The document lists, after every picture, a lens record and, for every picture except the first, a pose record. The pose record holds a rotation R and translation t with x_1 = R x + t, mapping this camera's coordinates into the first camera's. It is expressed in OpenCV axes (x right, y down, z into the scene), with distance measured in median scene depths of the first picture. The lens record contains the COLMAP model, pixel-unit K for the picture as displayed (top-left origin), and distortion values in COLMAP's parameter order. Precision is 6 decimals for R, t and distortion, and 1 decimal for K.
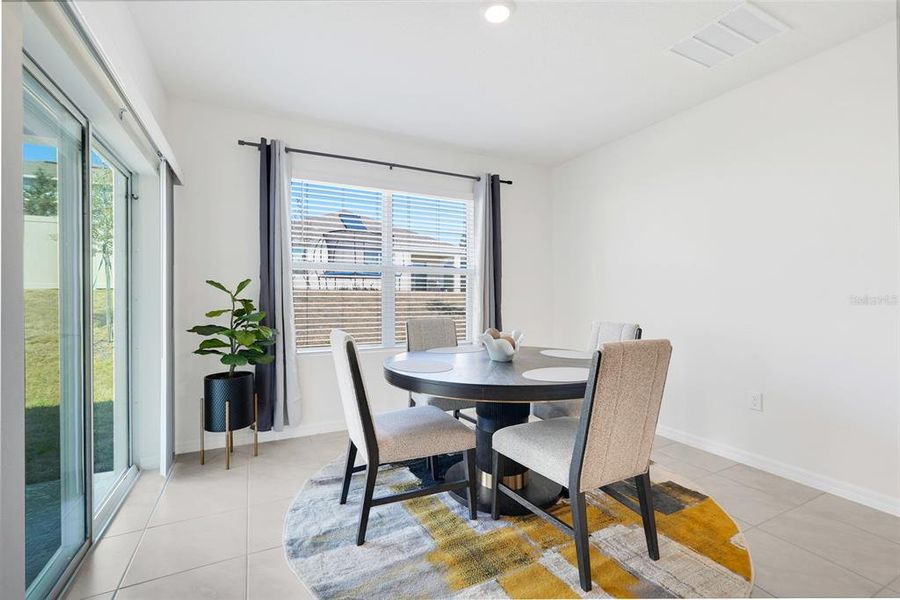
lens RADIAL K [[391.1, 0, 456.7], [0, 391.1, 300.5], [0, 0, 1]] dist [-0.001023, 0.007186]
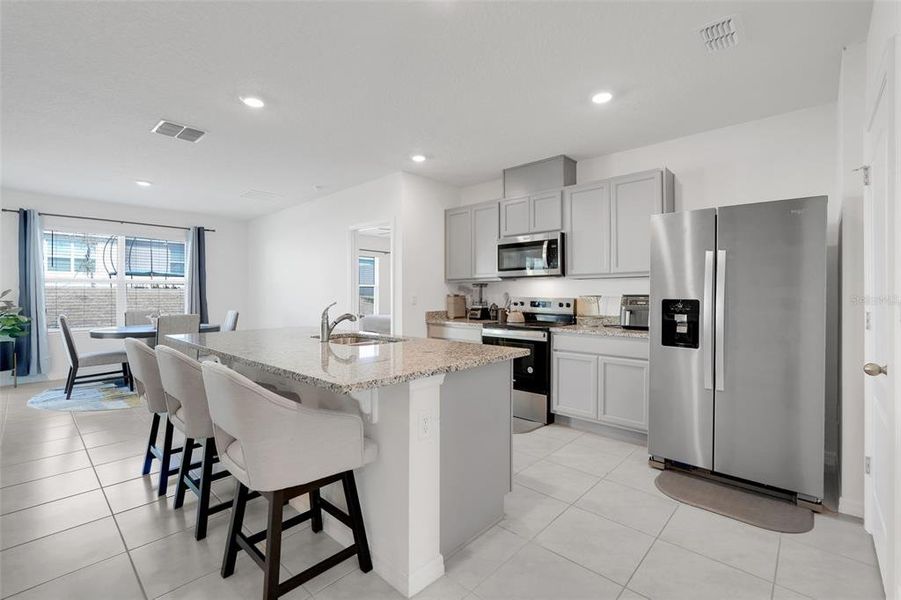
lens RADIAL K [[399.4, 0, 443.9], [0, 399.4, 298.8], [0, 0, 1]] dist [-0.014724, 0.013347]
pose [[0.943534, -0.001695, 0.331272, 0.687989], [0.002963, 0.999990, -0.003324, 0.001059], [-0.331263, 0.004118, 0.943529, -1.294462]]
